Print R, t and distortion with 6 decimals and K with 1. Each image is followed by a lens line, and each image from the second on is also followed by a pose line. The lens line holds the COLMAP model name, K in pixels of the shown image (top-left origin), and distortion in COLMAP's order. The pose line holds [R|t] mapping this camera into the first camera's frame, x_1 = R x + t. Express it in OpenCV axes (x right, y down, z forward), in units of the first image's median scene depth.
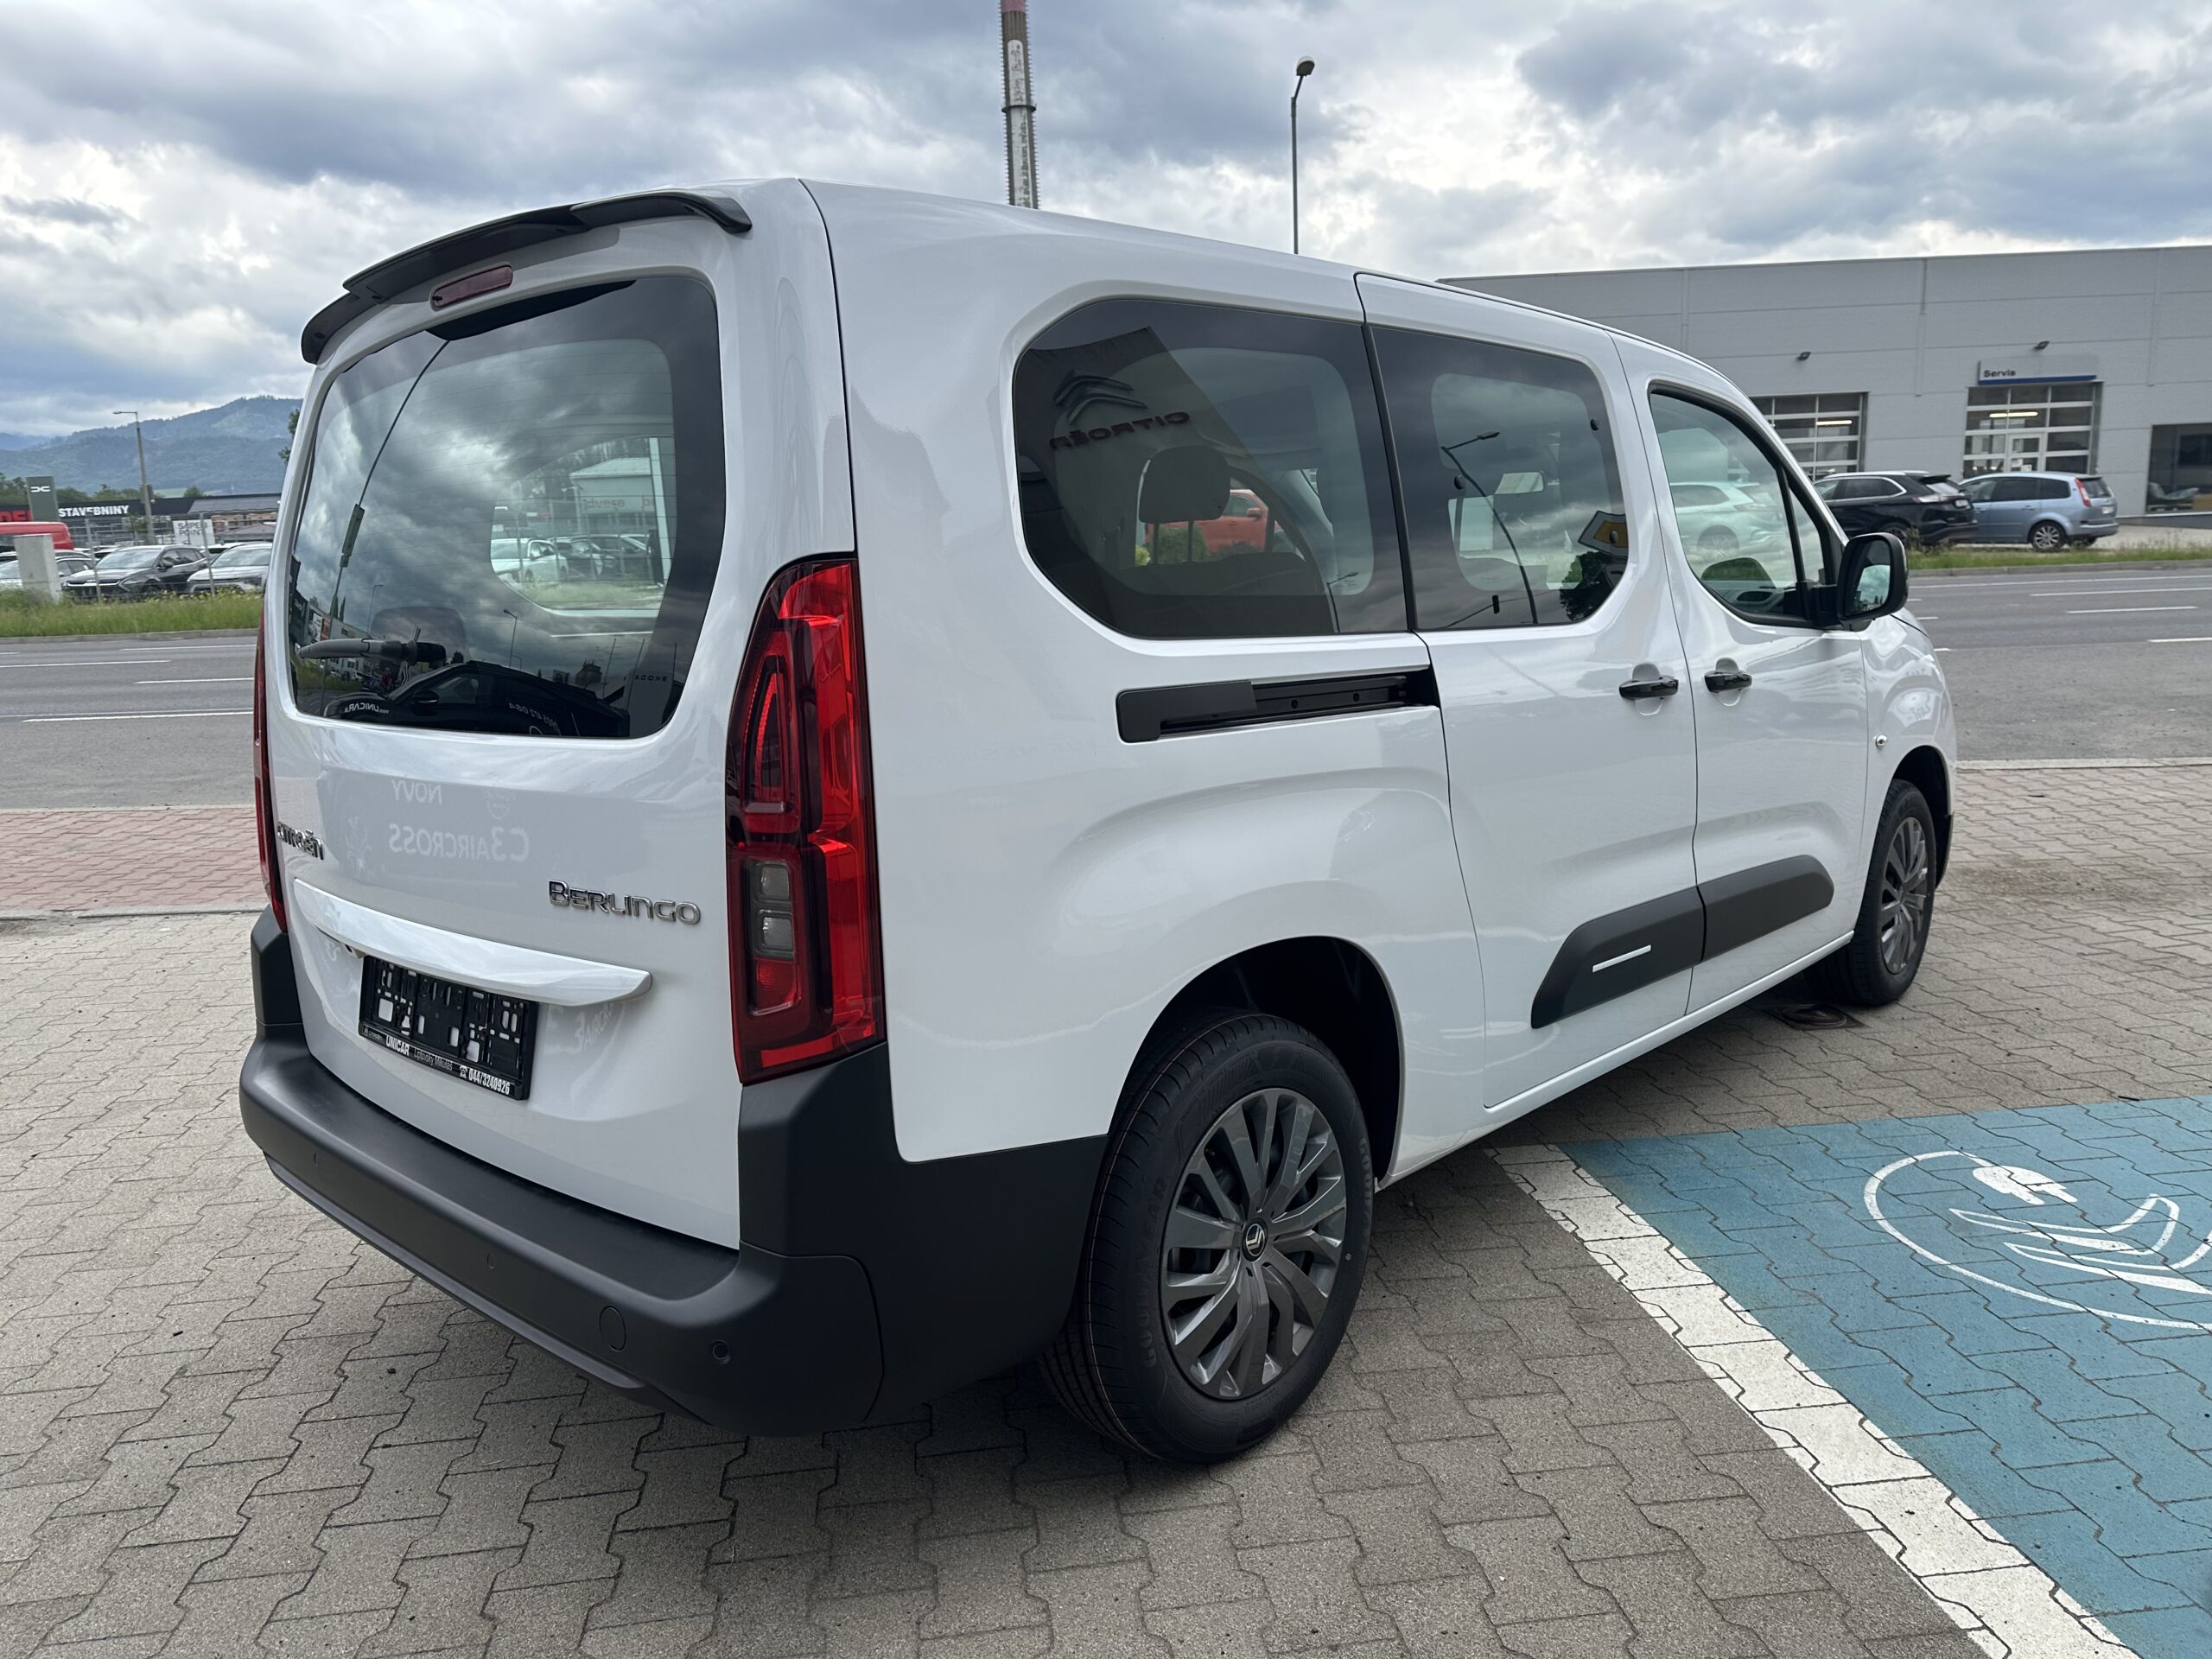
lens RADIAL K [[1533.6, 0, 1110.2], [0, 1533.6, 829.3], [0, 0, 1]] dist [-0.010057, -0.004769]
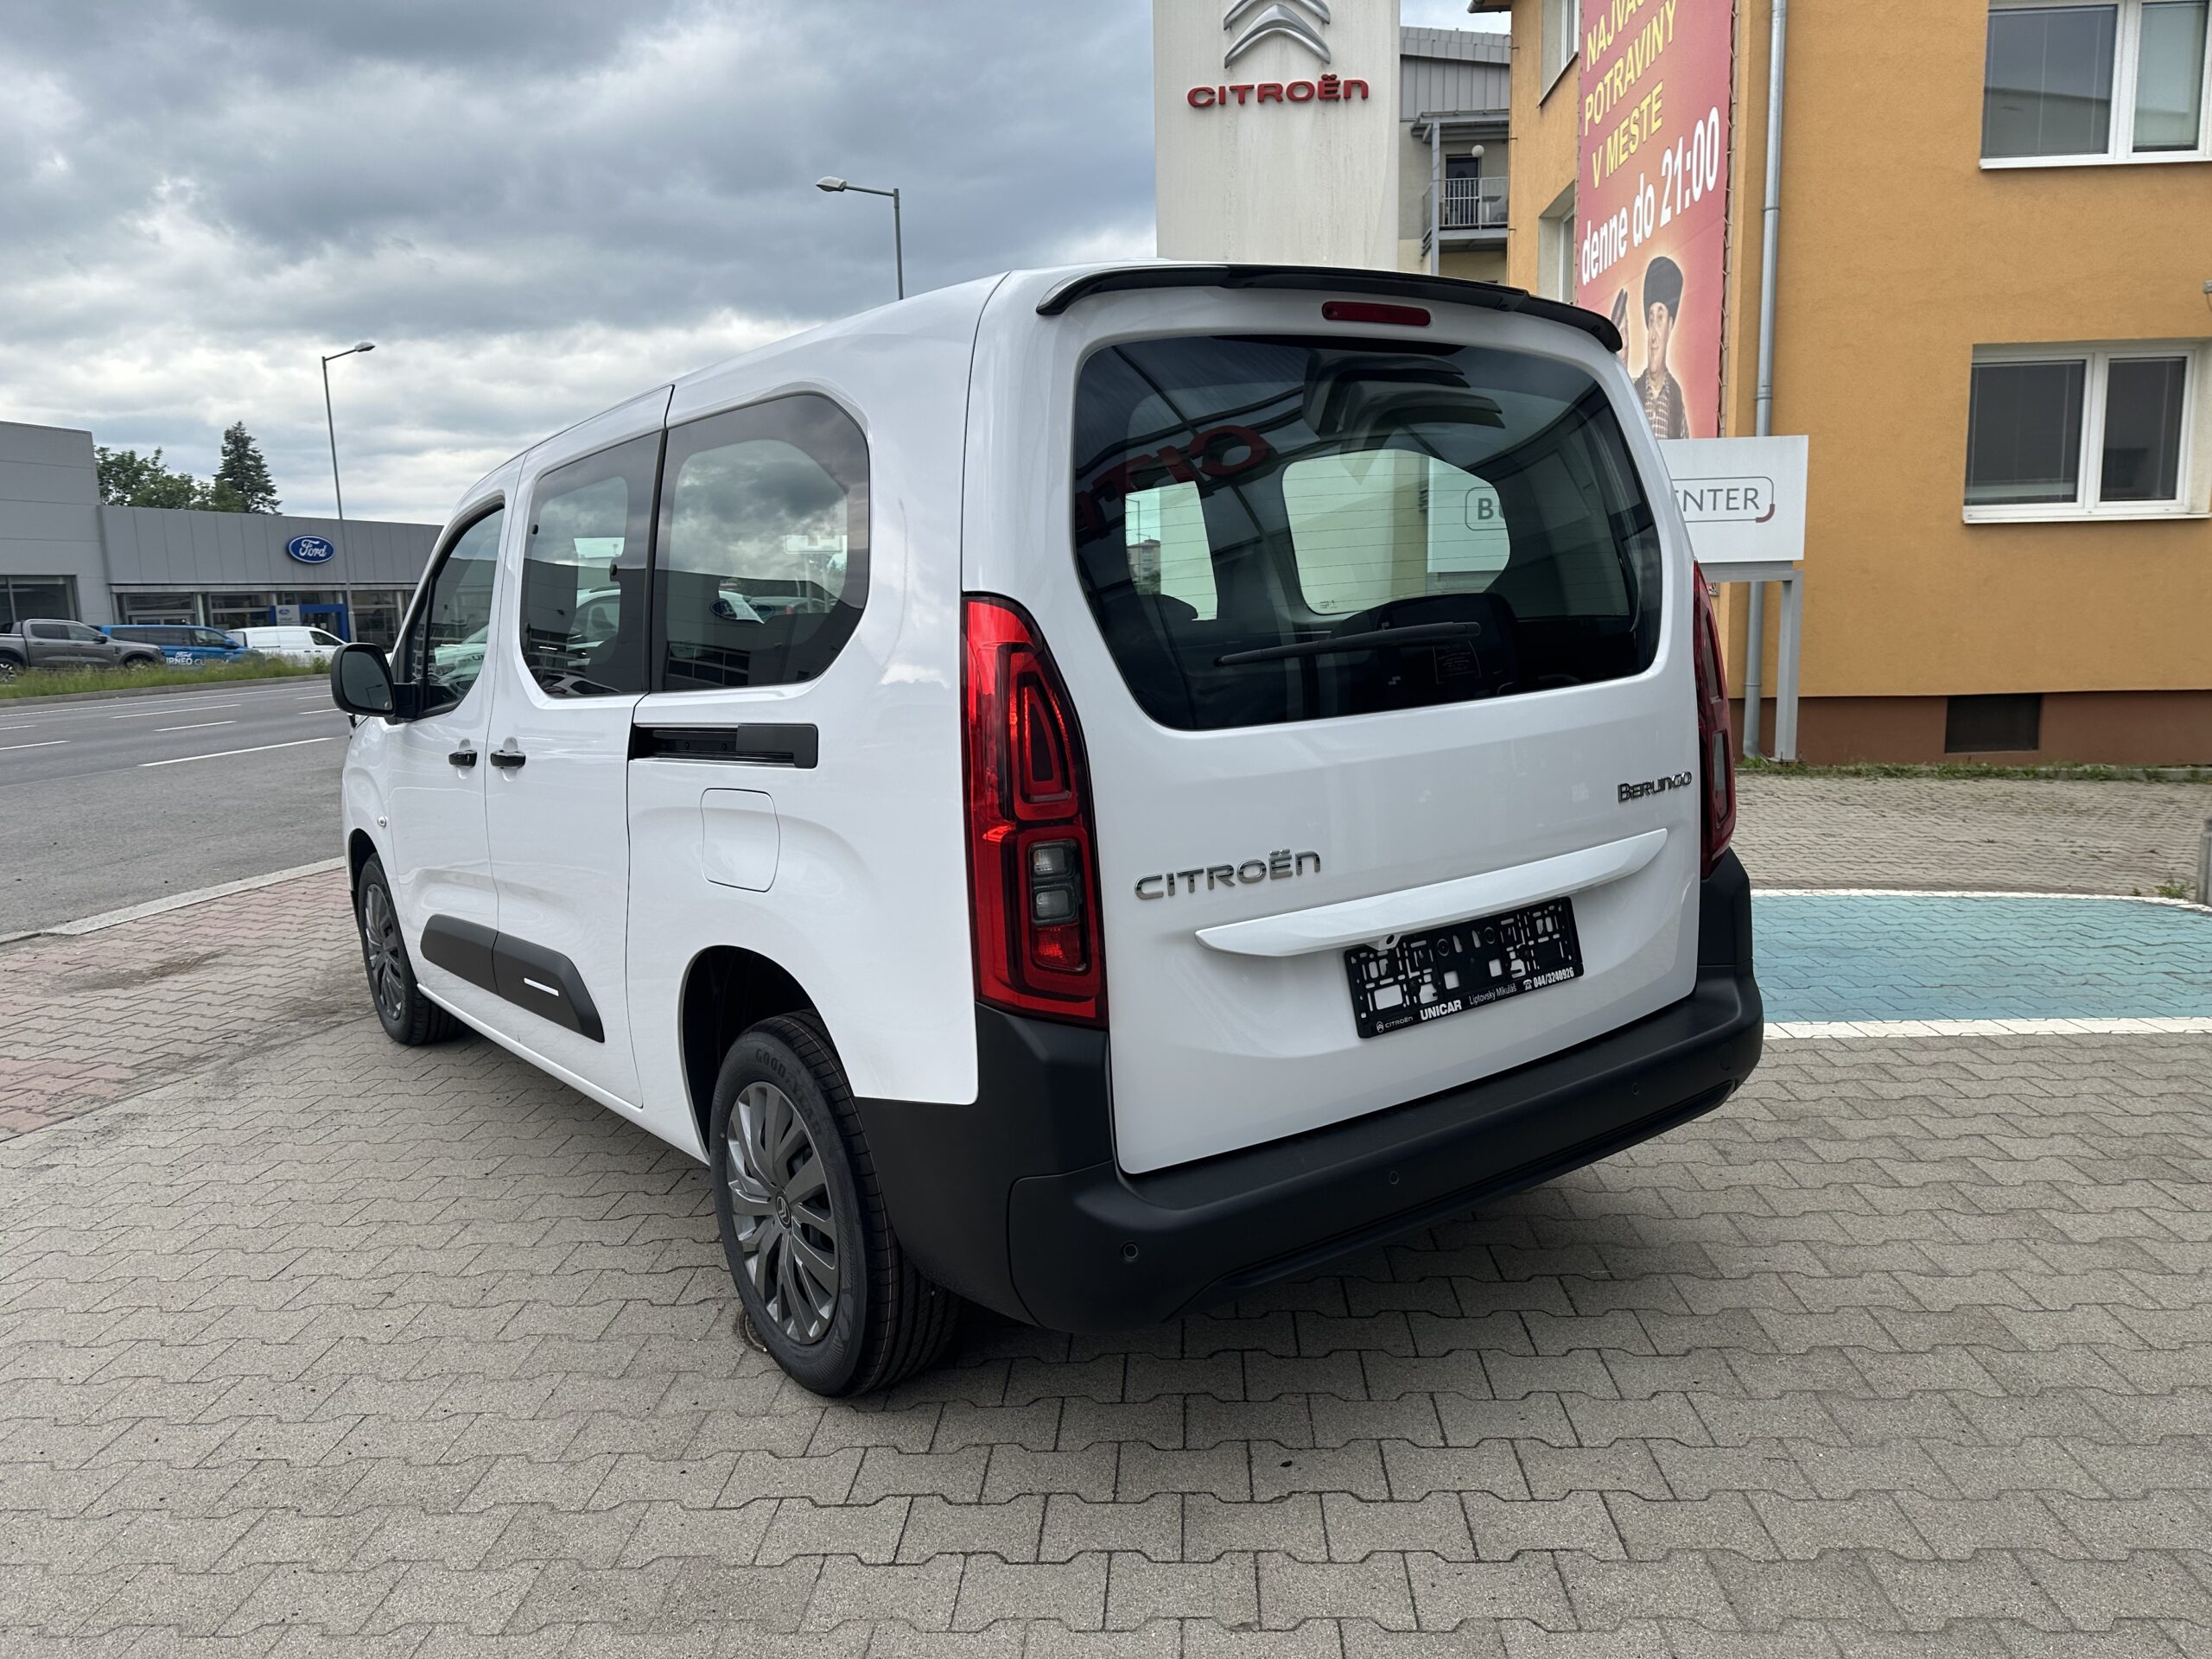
lens RADIAL K [[1533.6, 0, 1101.6], [0, 1533.6, 828.9], [0, 0, 1]] dist [-0.010057, -0.004769]
pose [[0.199158, -0.107673, 0.974034, -1.474550], [0.202029, 0.977105, 0.066704, -0.092282], [-0.958916, 0.183499, 0.216352, 0.949838]]
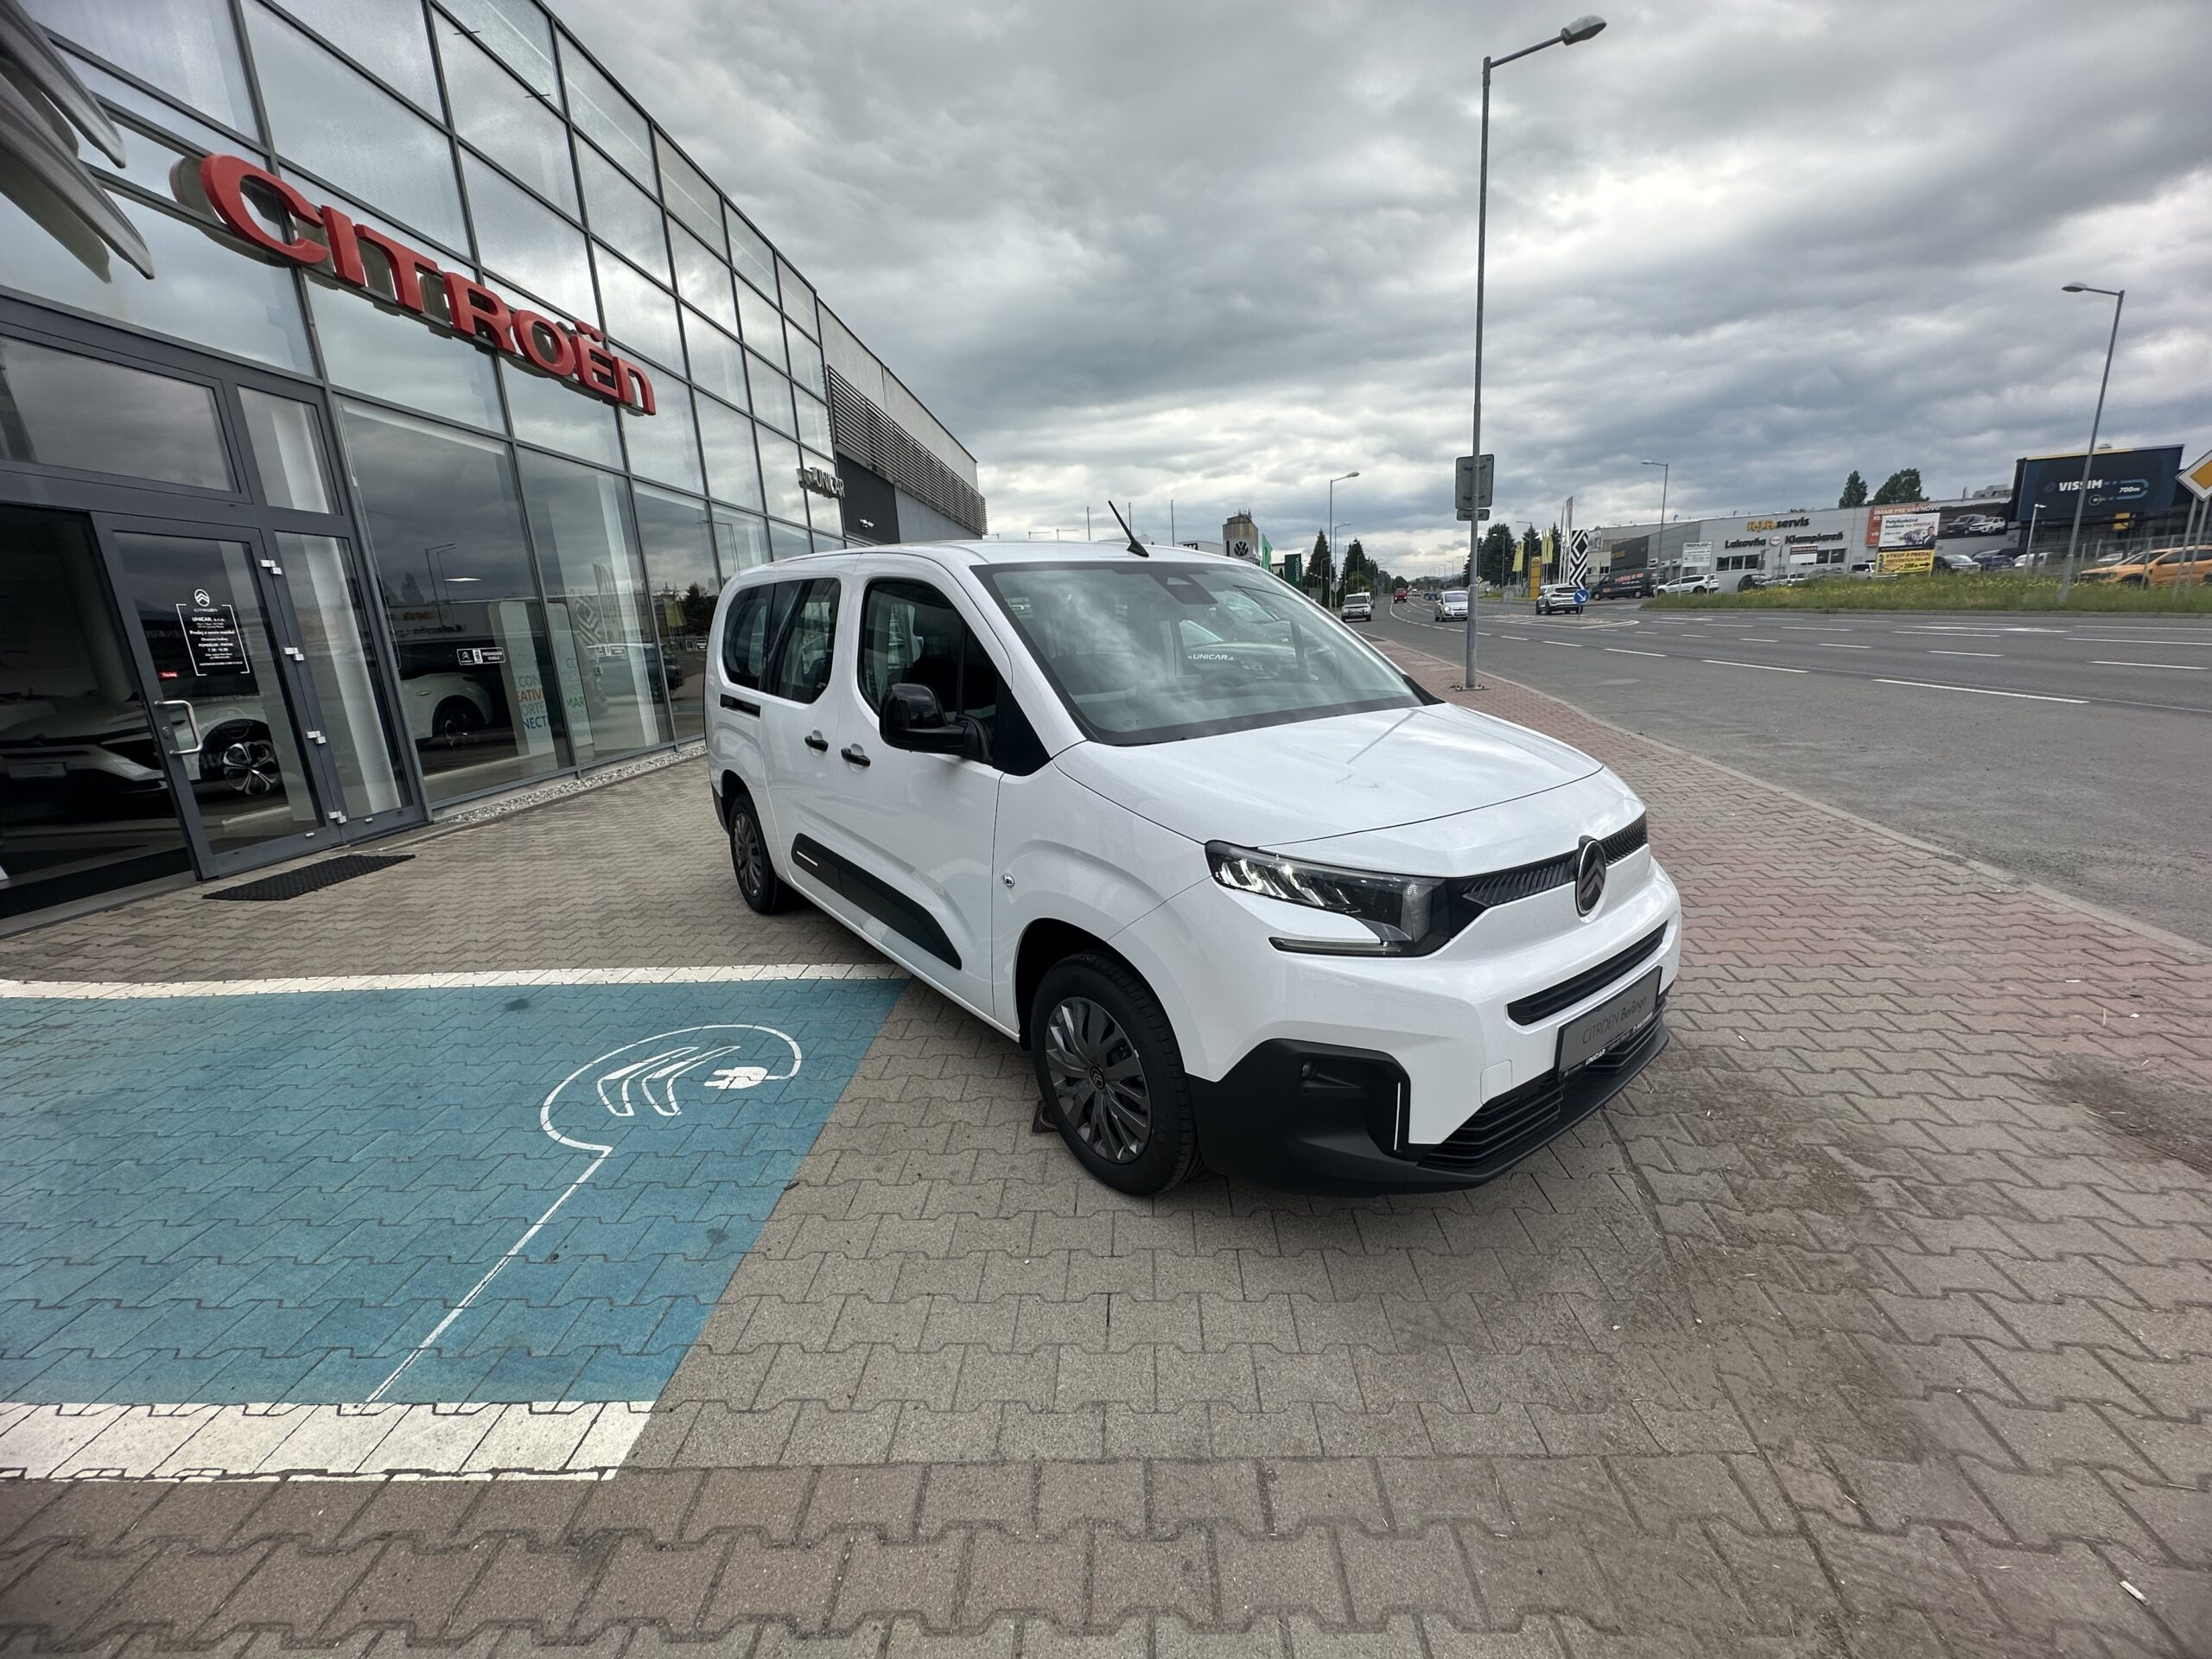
lens RADIAL K [[905.2, 0, 1090.4], [0, 905.2, 831.5], [0, 0, 1]] dist [-0.000963, -0.000088]
pose [[-0.169606, 0.275487, -0.946225, 1.887765], [-0.123147, 0.946685, 0.297694, -0.494857], [0.977788, 0.167016, -0.126638, 1.972192]]
